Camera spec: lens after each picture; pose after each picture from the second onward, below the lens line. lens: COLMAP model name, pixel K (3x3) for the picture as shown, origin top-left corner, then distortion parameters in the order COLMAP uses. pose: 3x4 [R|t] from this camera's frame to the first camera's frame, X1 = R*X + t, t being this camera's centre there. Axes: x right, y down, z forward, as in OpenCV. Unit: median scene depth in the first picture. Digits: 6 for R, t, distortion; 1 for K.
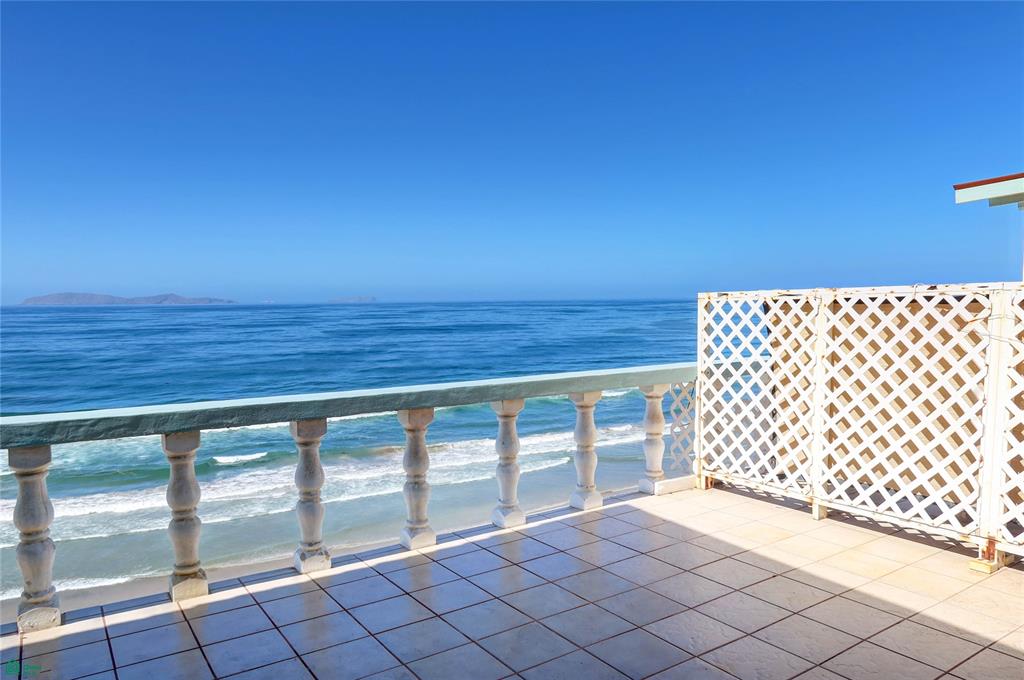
lens RADIAL K [[714.0, 0, 512.0], [0, 714.0, 340.0], [0, 0, 1]] dist [-0.006499, -0.000676]
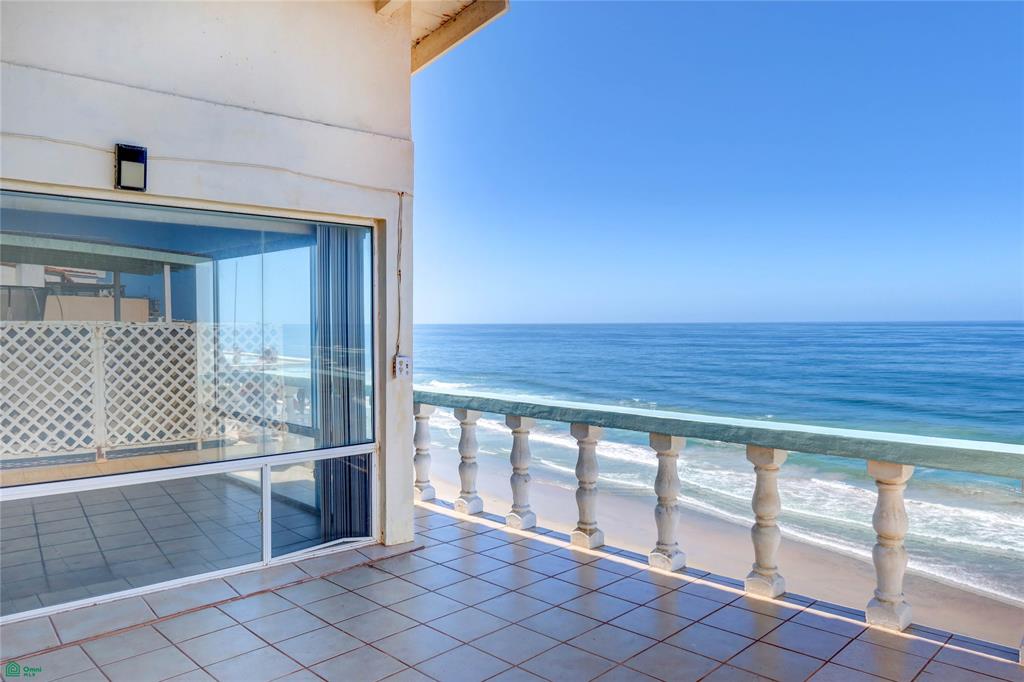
lens RADIAL K [[709.5, 0, 512.0], [0, 709.5, 341.0], [0, 0, 1]] dist [-0.026240, -0.001131]
pose [[0.223035, 0.025485, -0.974477, 0.776940], [-0.065777, 0.997773, 0.011039, -0.035553], [0.972589, 0.061636, 0.224215, 0.503133]]
